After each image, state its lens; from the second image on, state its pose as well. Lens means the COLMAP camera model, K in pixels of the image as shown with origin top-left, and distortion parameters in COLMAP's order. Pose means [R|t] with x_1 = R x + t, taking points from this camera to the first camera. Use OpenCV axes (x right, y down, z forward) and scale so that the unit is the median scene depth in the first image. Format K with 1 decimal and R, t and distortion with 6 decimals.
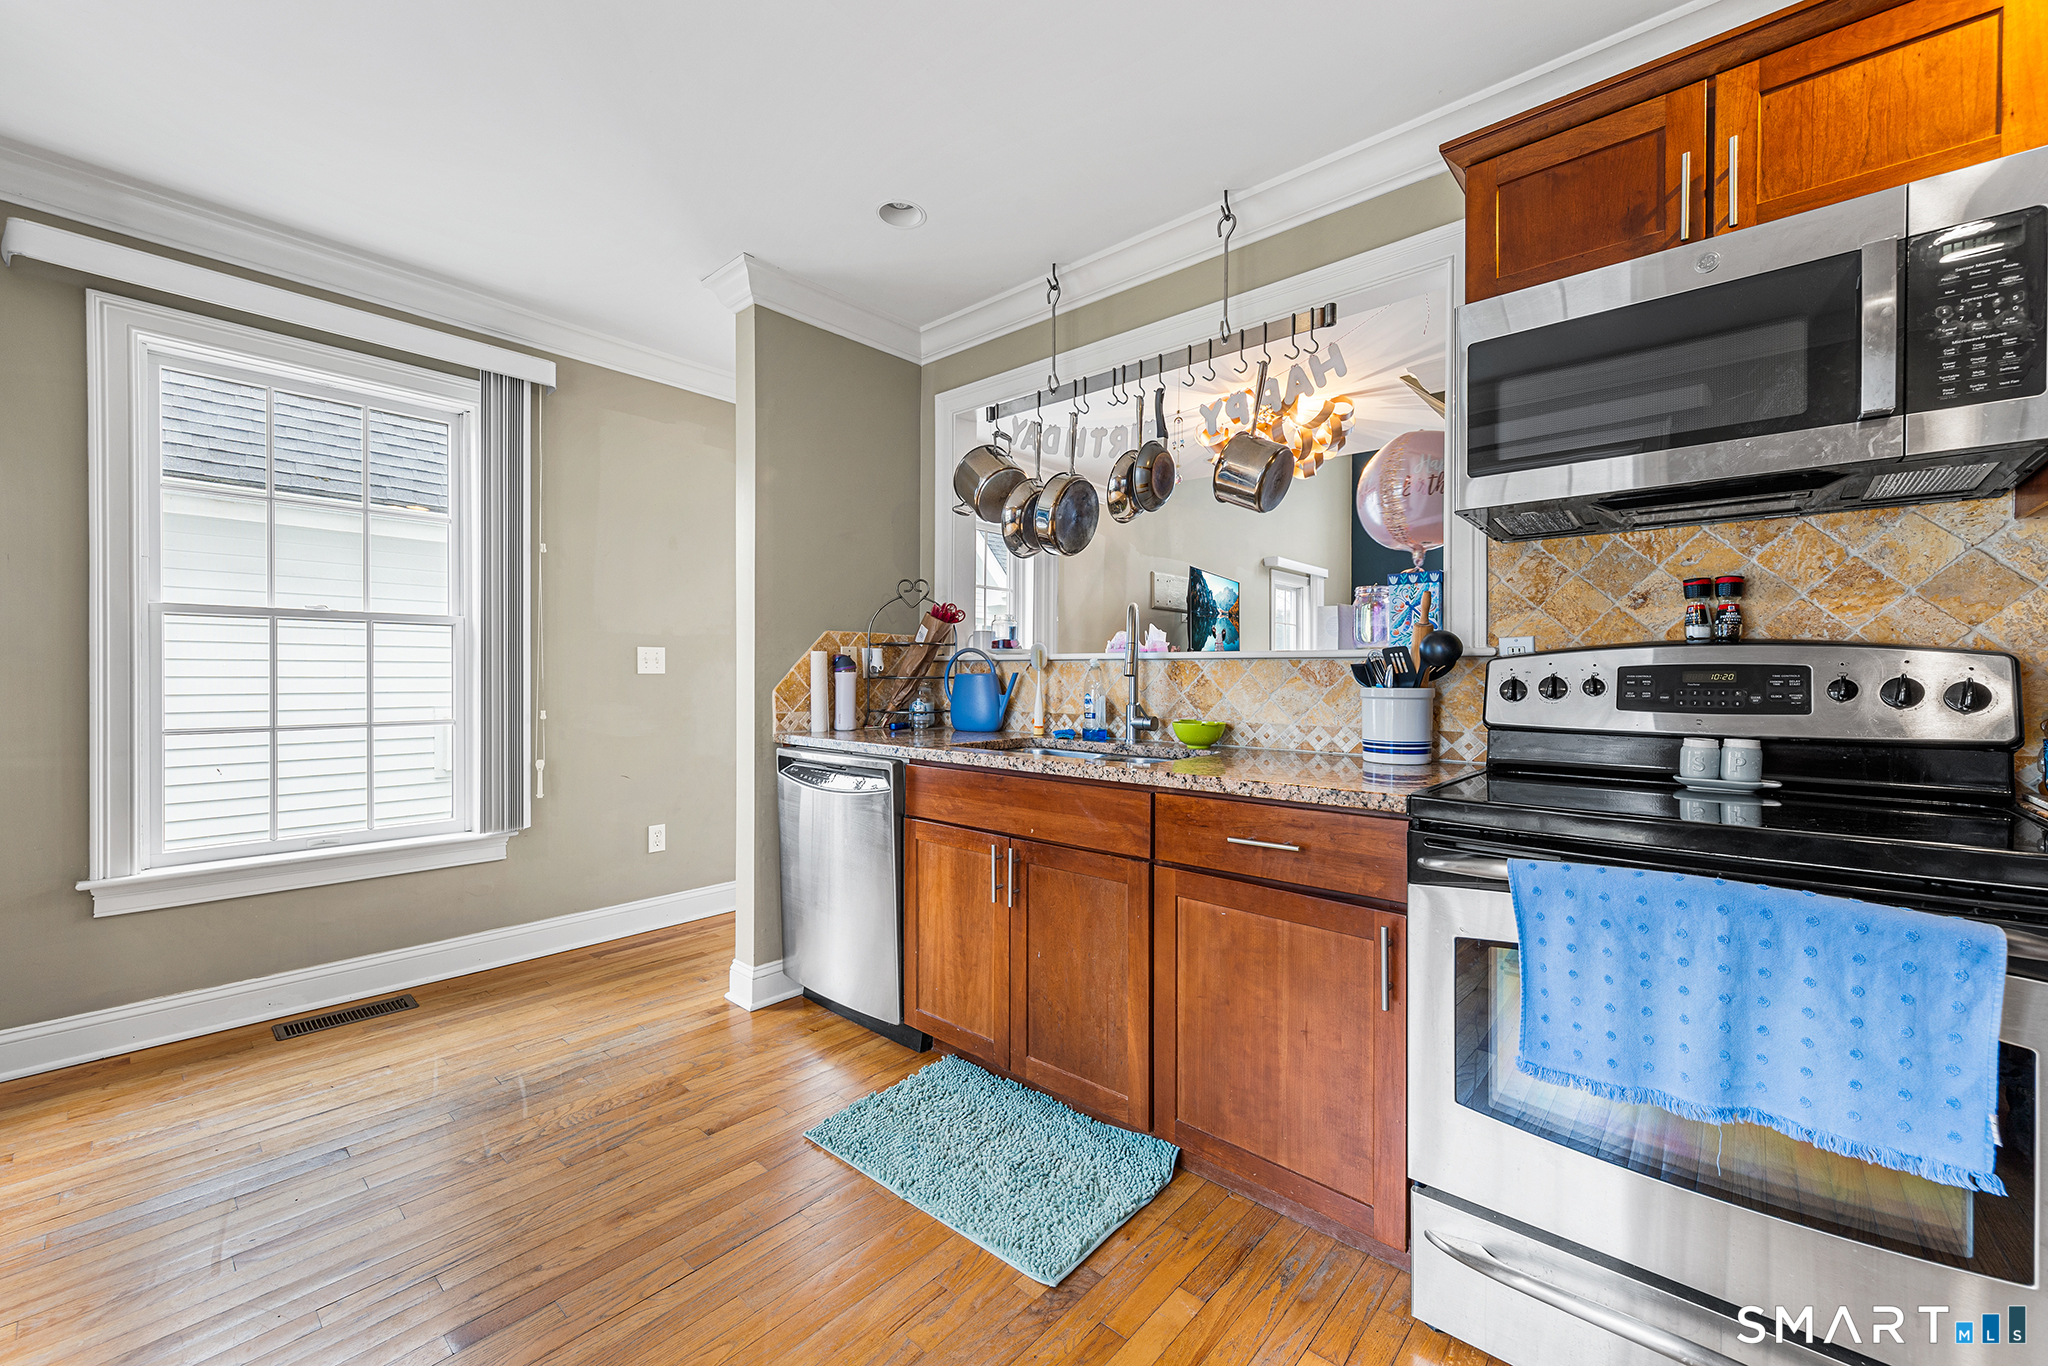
lens RADIAL K [[824.1, 0, 1040.3], [0, 824.1, 676.3], [0, 0, 1]] dist [0.014529, 0.000286]
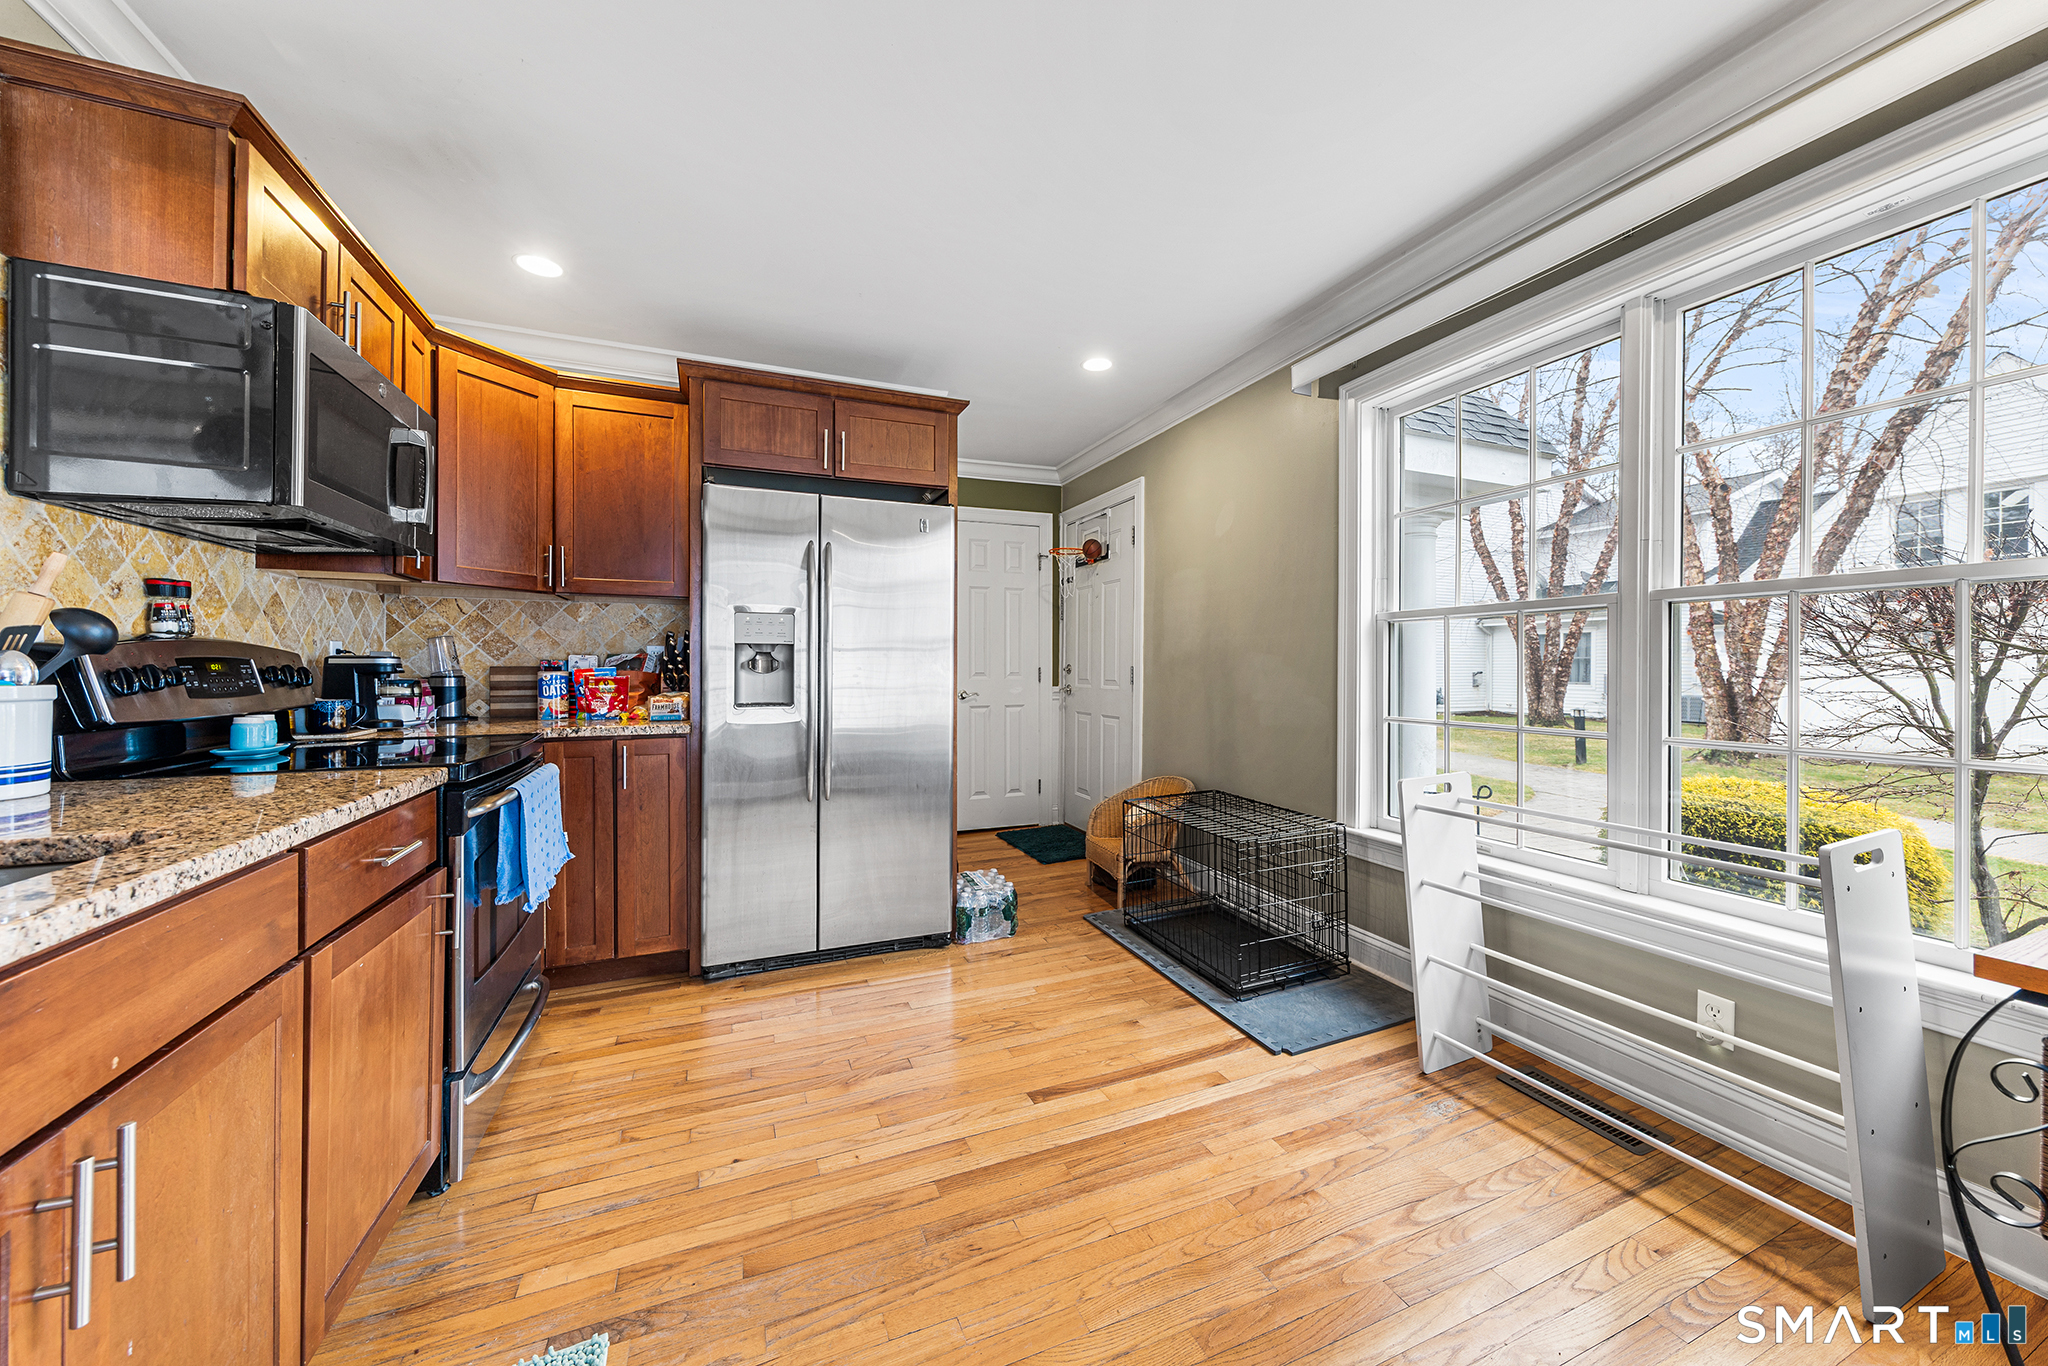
lens RADIAL K [[735.8, 0, 1037.2], [0, 735.8, 669.7], [0, 0, 1]] dist [0.007040, -0.000710]
pose [[-0.901632, -0.006167, 0.432459, -0.184972], [-0.002873, 0.999962, 0.008270, -0.001886], [-0.432494, 0.006215, -0.901616, 0.371533]]
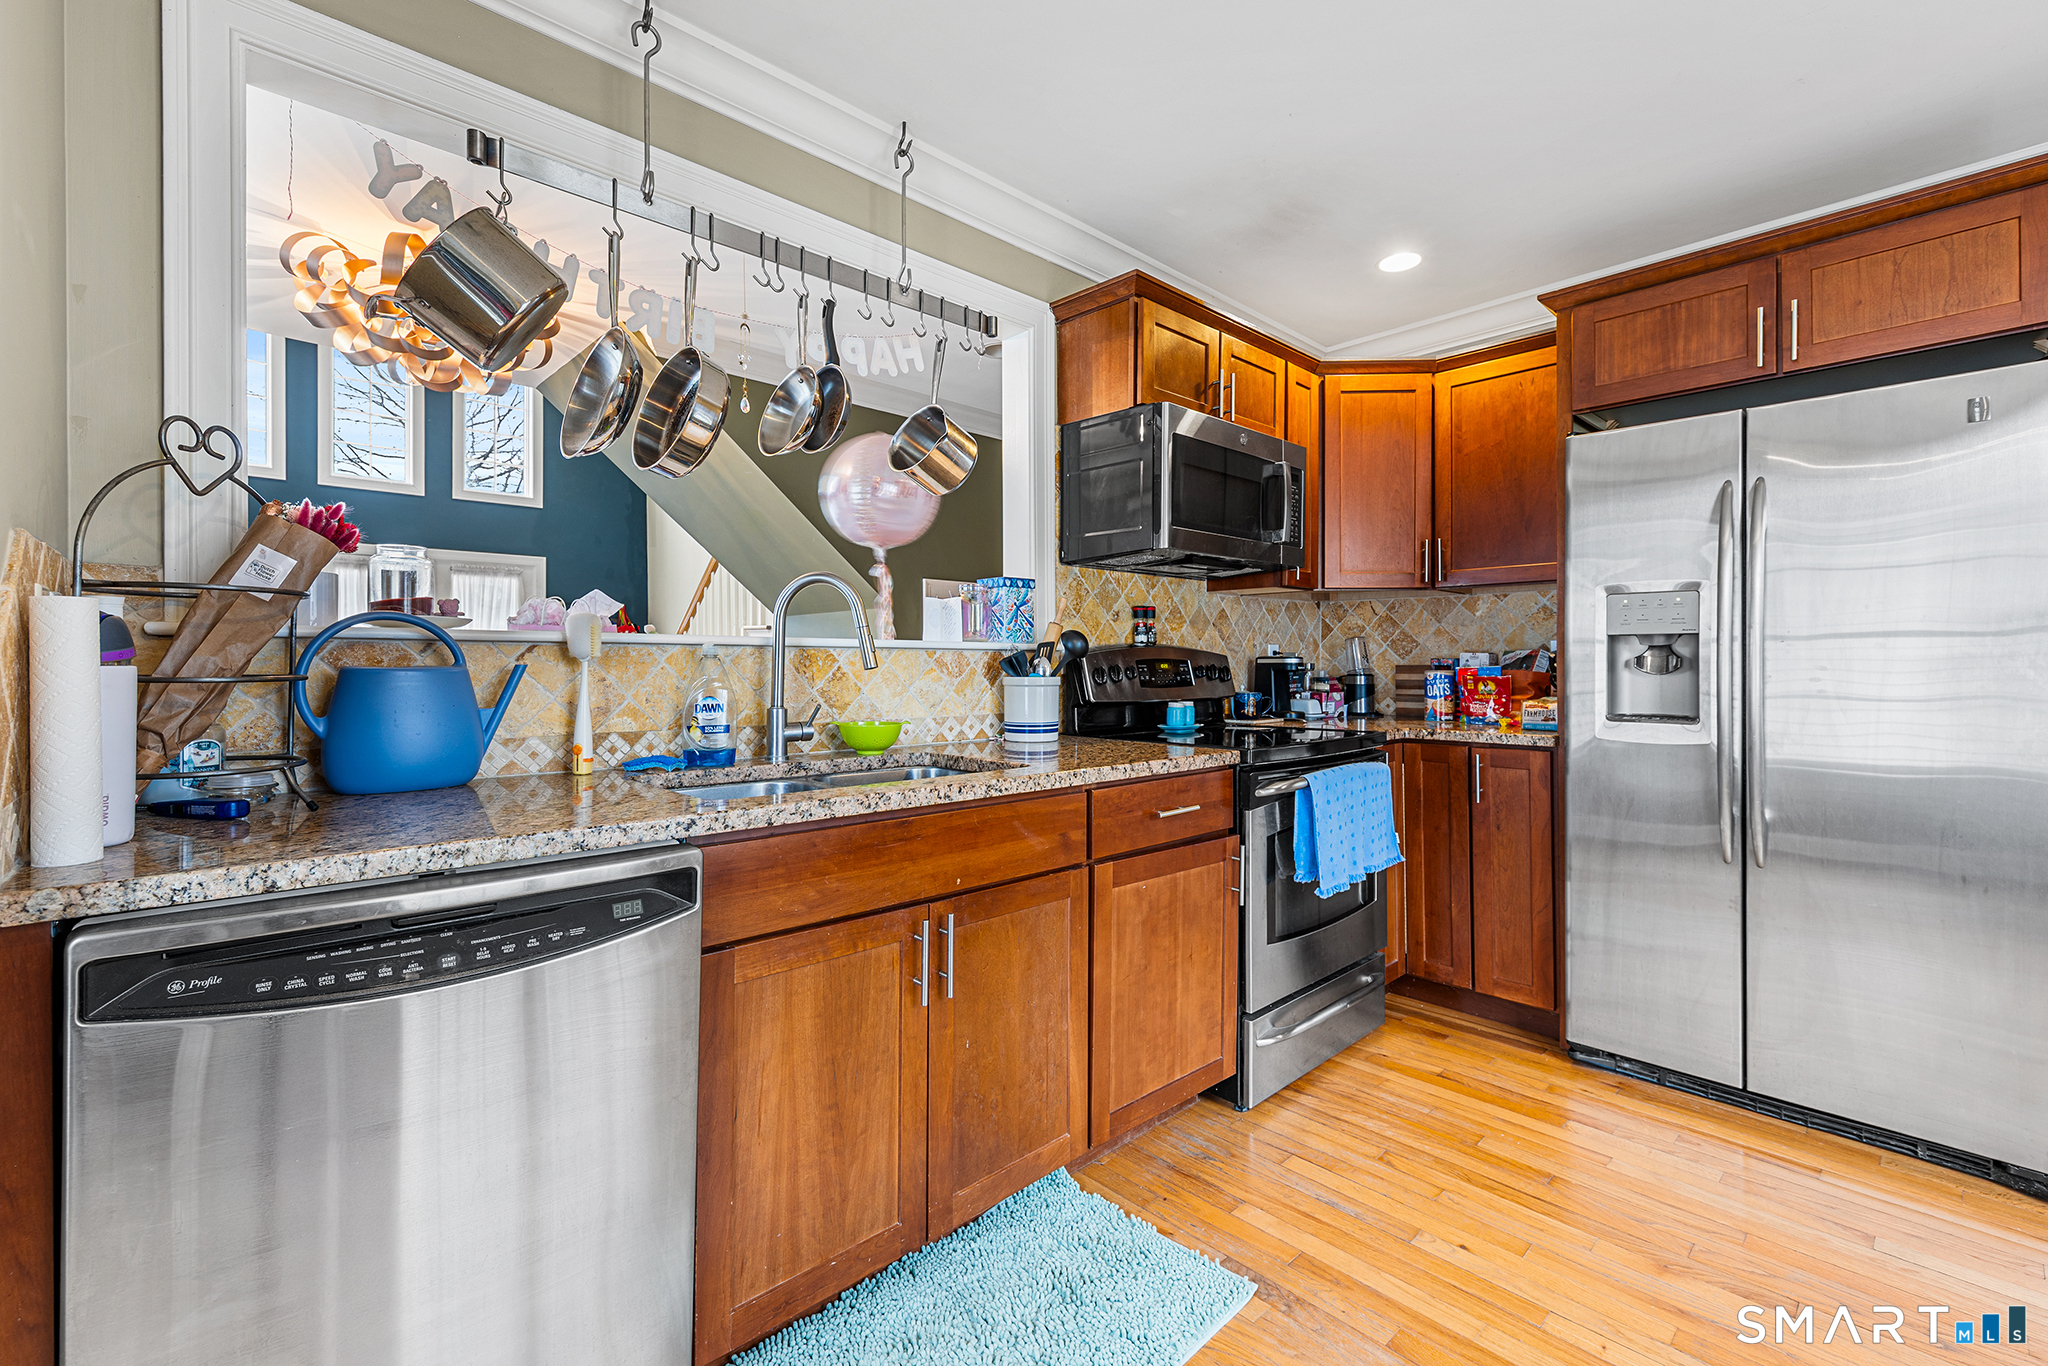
lens RADIAL K [[879.7, 0, 1016.6], [0, 879.7, 657.3], [0, 0, 1]] dist [0.000302, 0.000434]
pose [[0.098217, 0.004972, 0.995153, -0.256782], [0.004254, 0.999976, -0.005416, -0.002187], [-0.995156, 0.004765, 0.098194, 0.286755]]
